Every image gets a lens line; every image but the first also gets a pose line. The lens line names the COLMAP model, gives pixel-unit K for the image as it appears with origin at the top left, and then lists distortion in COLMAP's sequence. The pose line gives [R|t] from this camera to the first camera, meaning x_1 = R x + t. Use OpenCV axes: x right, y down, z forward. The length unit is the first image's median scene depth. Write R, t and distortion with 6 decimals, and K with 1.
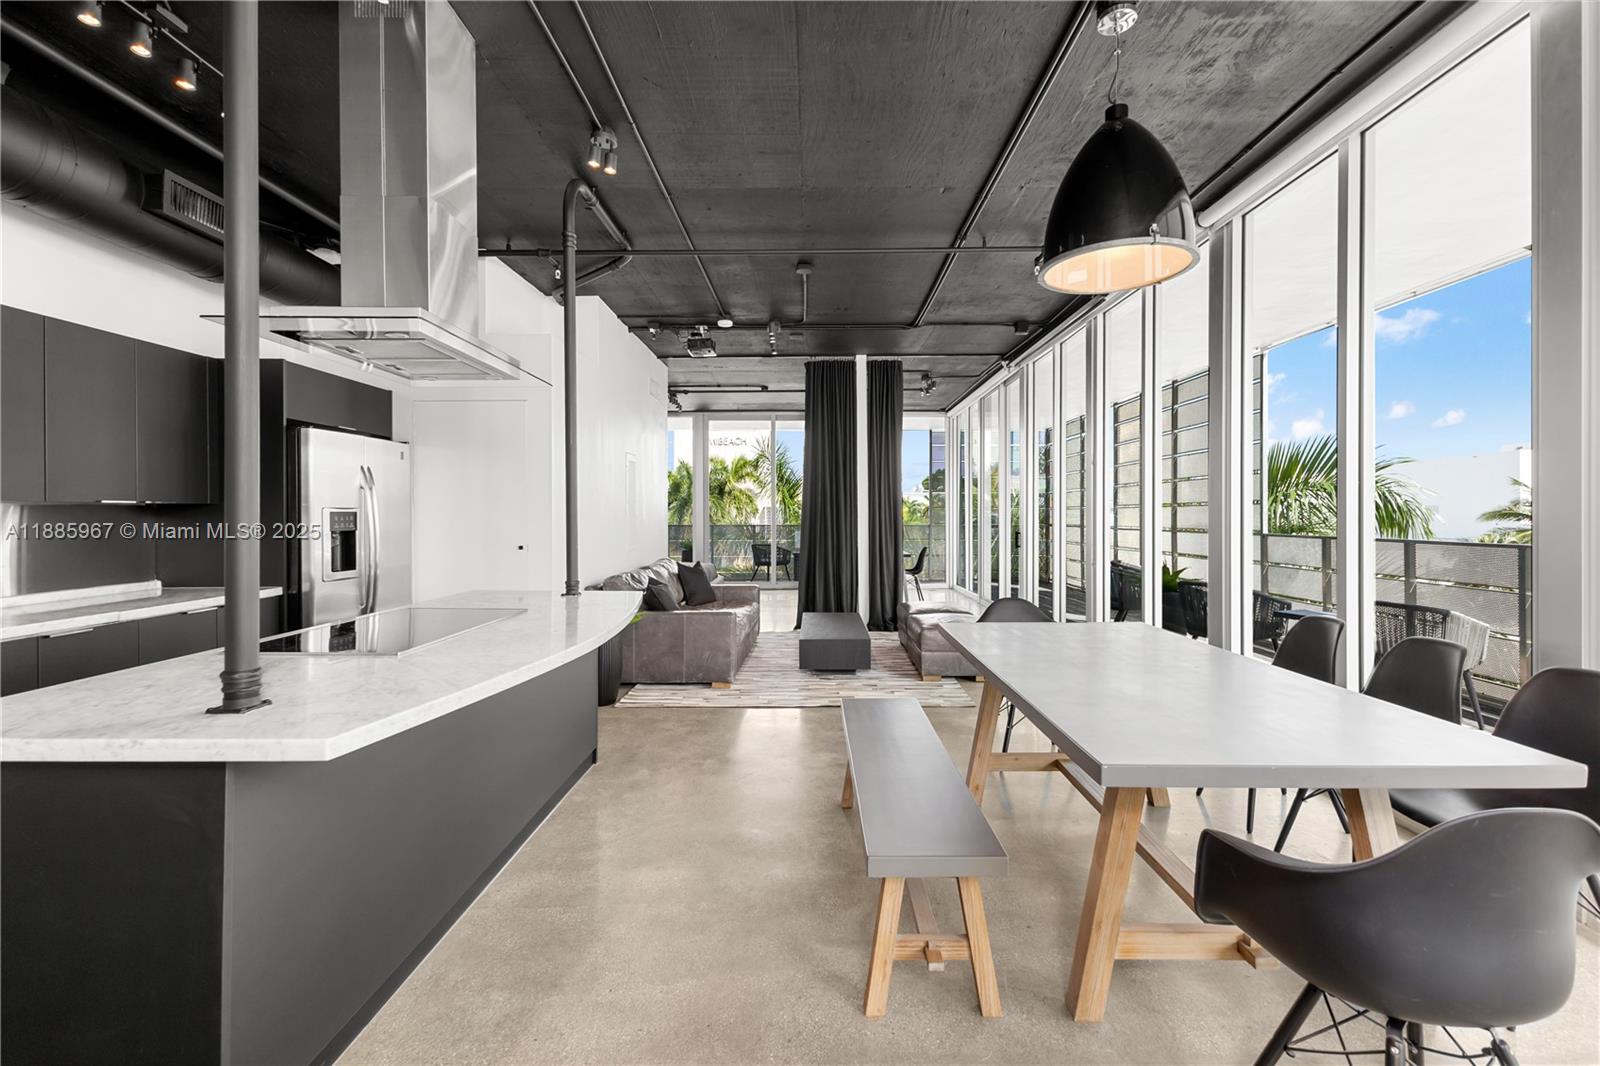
lens RADIAL K [[695.4, 0, 806.6], [0, 695.4, 522.2], [0, 0, 1]] dist [0.000326, 0.000053]
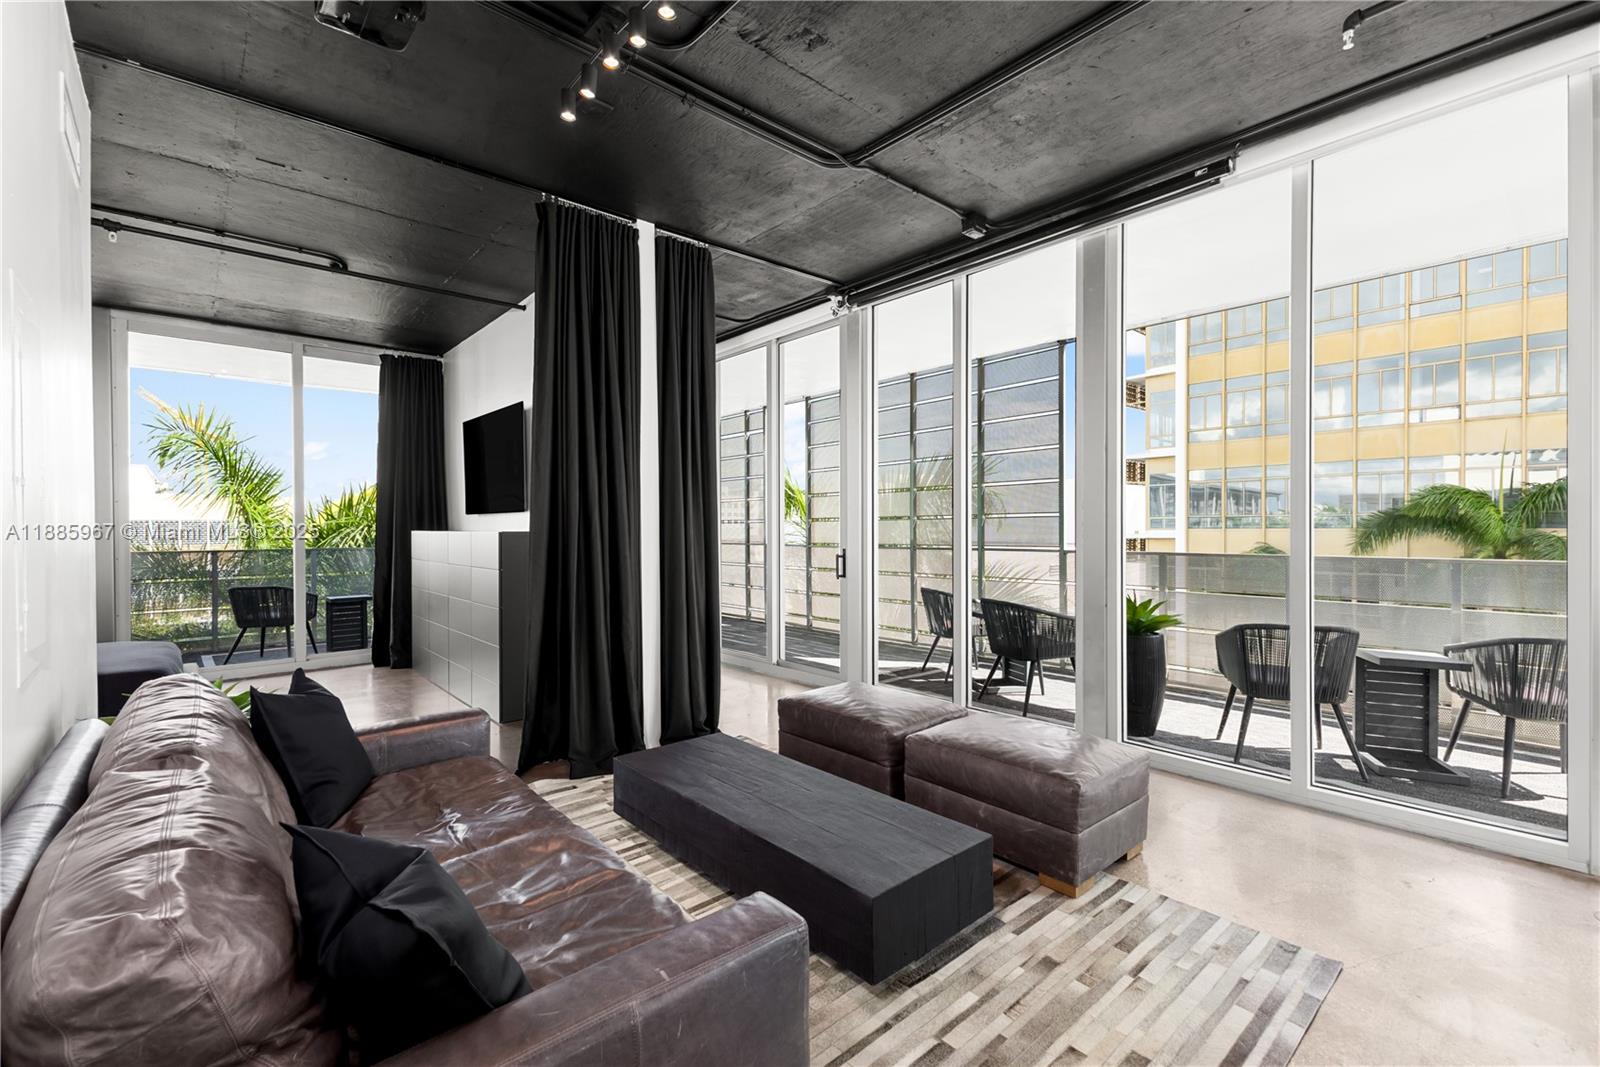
lens RADIAL K [[693.8, 0, 800.0], [0, 693.8, 533.5], [0, 0, 1]] dist [0.001735, 0.000180]
pose [[0.735995, -0.009452, 0.676921, -0.188271], [0.015582, 0.999874, -0.002980, -0.005557], [-0.676807, 0.012741, 0.736050, 0.546232]]
